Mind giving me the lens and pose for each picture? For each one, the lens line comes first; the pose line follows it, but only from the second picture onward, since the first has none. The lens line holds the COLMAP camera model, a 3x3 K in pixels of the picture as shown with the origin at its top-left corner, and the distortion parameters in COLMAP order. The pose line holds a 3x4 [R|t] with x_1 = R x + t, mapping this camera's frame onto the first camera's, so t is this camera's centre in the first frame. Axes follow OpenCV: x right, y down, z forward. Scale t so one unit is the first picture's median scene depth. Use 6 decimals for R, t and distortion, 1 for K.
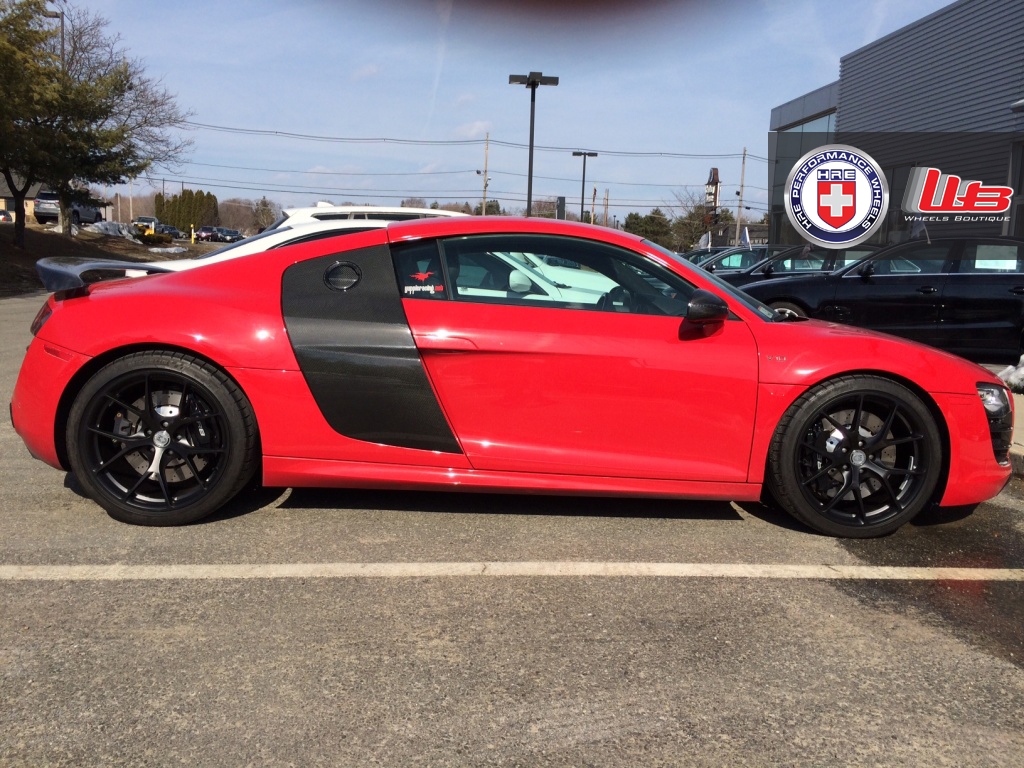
lens RADIAL K [[882.1, 0, 512.0], [0, 882.1, 384.0], [0, 0, 1]] dist [0.078152, -0.109707]
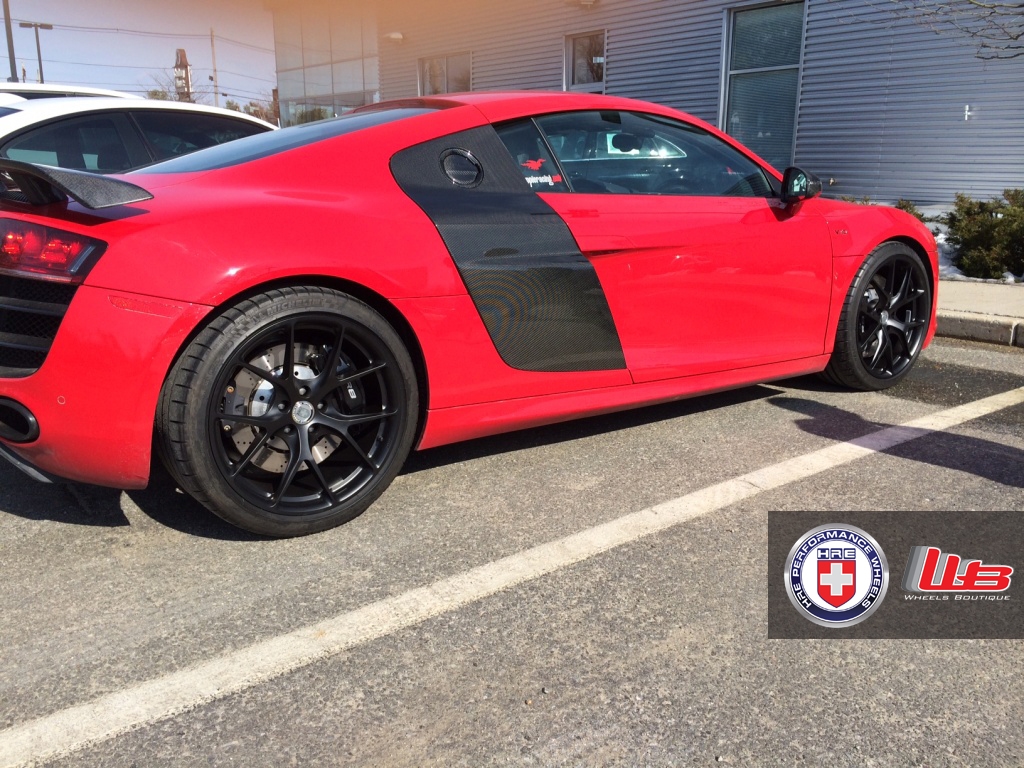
lens RADIAL K [[882.1, 0, 512.0], [0, 882.1, 384.0], [0, 0, 1]] dist [0.078152, -0.109707]
pose [[0.833899, -0.162452, 0.527467, -0.639284], [0.099777, 0.984327, 0.145416, -0.046921], [-0.542823, -0.068633, 0.837038, 0.337108]]
